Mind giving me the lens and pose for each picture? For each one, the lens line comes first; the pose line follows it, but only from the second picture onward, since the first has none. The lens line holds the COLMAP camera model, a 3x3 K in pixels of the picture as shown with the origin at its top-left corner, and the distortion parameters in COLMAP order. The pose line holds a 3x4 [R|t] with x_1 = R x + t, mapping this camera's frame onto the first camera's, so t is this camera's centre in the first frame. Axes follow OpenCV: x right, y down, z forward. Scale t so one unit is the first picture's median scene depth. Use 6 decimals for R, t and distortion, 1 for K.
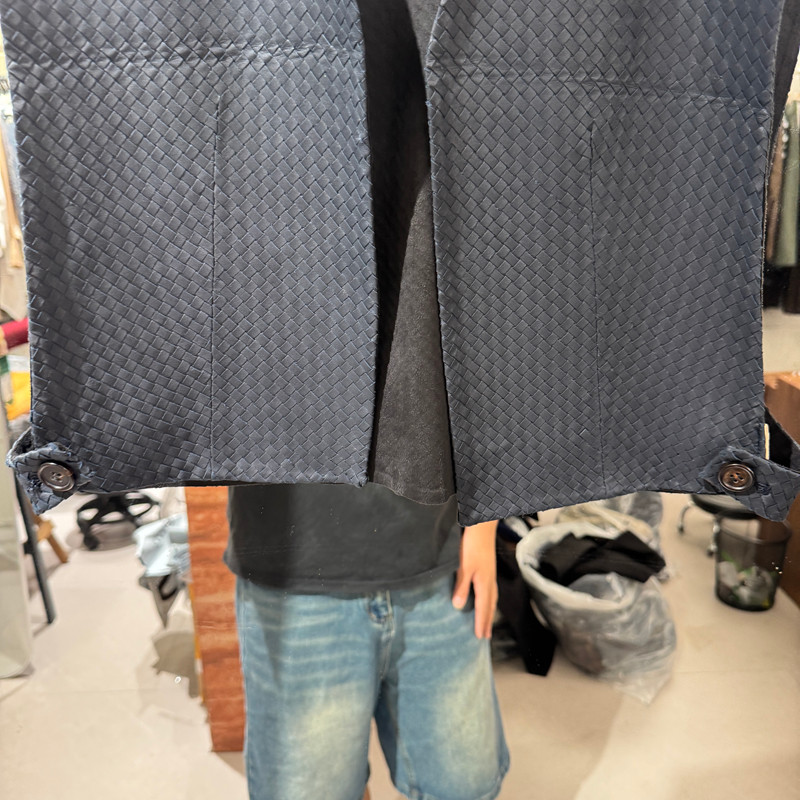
lens RADIAL K [[770.3, 0, 421.3], [0, 770.3, 398.5], [0, 0, 1]] dist [0.206256, -0.522797]
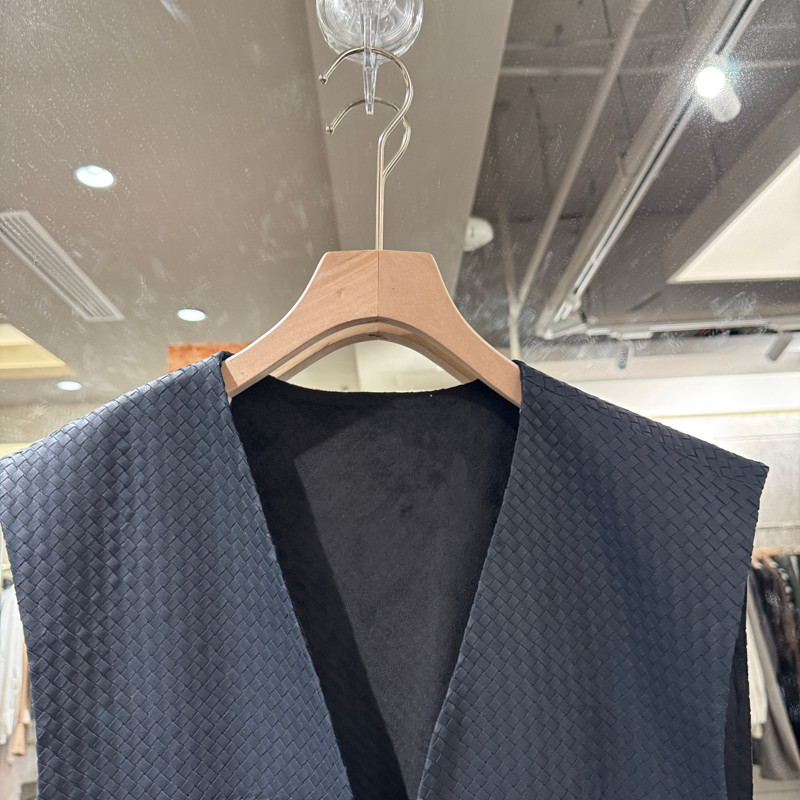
lens RADIAL K [[778.6, 0, 411.2], [0, 778.6, 429.4], [0, 0, 1]] dist [0.088298, -0.124506]
pose [[0.998502, -0.049499, -0.023330, 0.045414], [0.031445, 0.867947, -0.495660, -0.295853], [0.044784, 0.494184, 0.868203, -0.197256]]
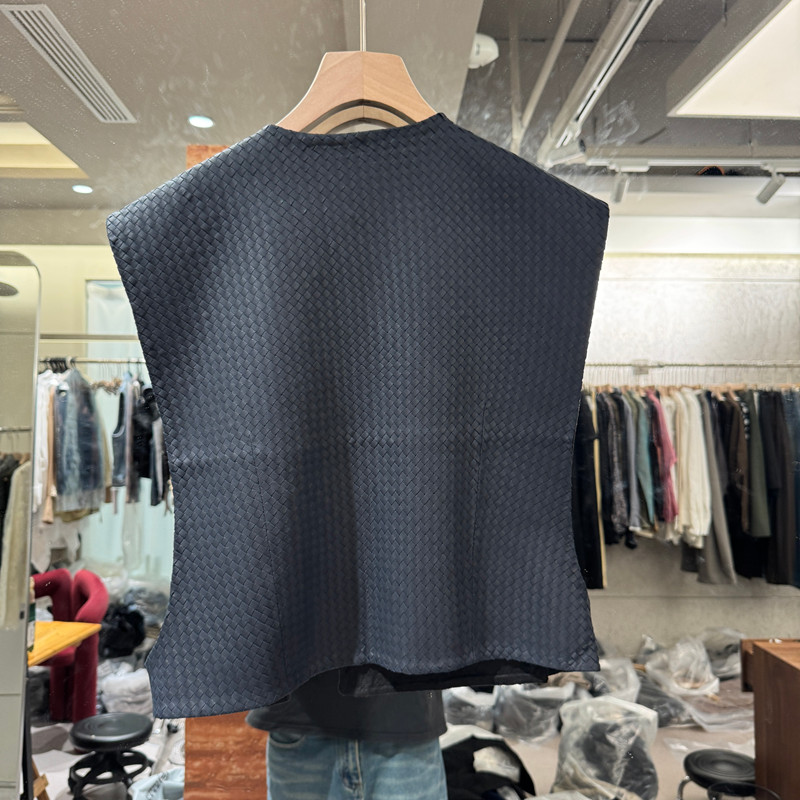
lens RADIAL K [[755.7, 0, 402.3], [0, 755.7, 416.4], [0, 0, 1]] dist [0.078378, -0.120818]
pose [[0.999317, 0.014817, -0.033853, 0.108086], [-0.024600, 0.950347, -0.310217, 0.092862], [0.027575, 0.310838, 0.950063, -0.588019]]
